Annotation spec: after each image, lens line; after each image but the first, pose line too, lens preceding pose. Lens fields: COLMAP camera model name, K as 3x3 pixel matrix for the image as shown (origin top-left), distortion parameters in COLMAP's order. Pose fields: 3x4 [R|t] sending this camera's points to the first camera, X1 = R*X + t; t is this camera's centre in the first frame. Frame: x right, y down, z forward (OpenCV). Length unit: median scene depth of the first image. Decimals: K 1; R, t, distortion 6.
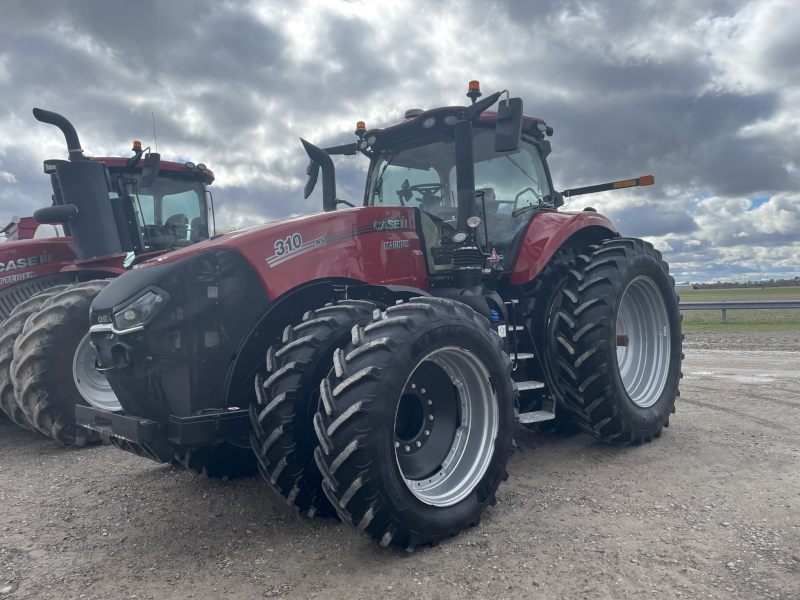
lens RADIAL K [[596.7, 0, 400.0], [0, 596.7, 300.0], [0, 0, 1]] dist [0.060171, -0.100189]
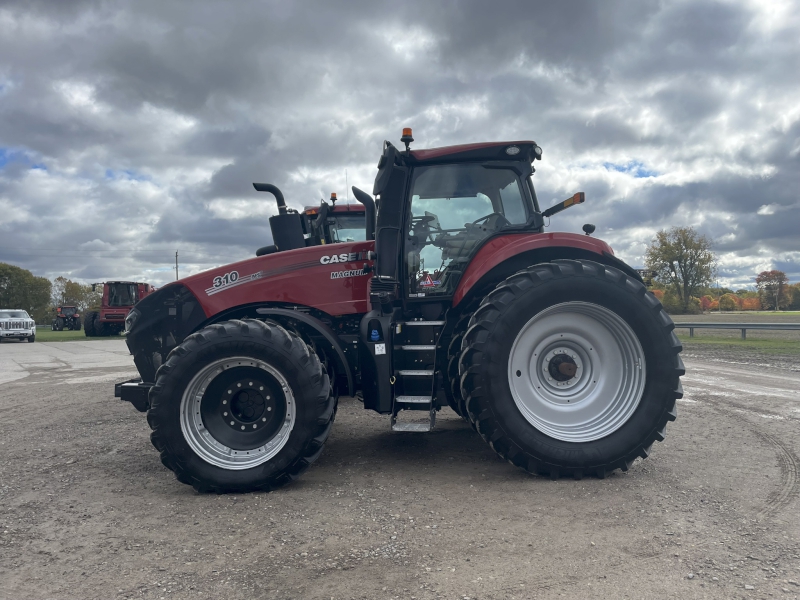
lens RADIAL K [[596.7, 0, 400.0], [0, 596.7, 300.0], [0, 0, 1]] dist [0.060171, -0.100189]
pose [[0.738123, 0.012880, -0.674543, 0.945500], [-0.016123, 0.999869, 0.001449, -0.043157], [0.674473, 0.009806, 0.738234, 0.169647]]
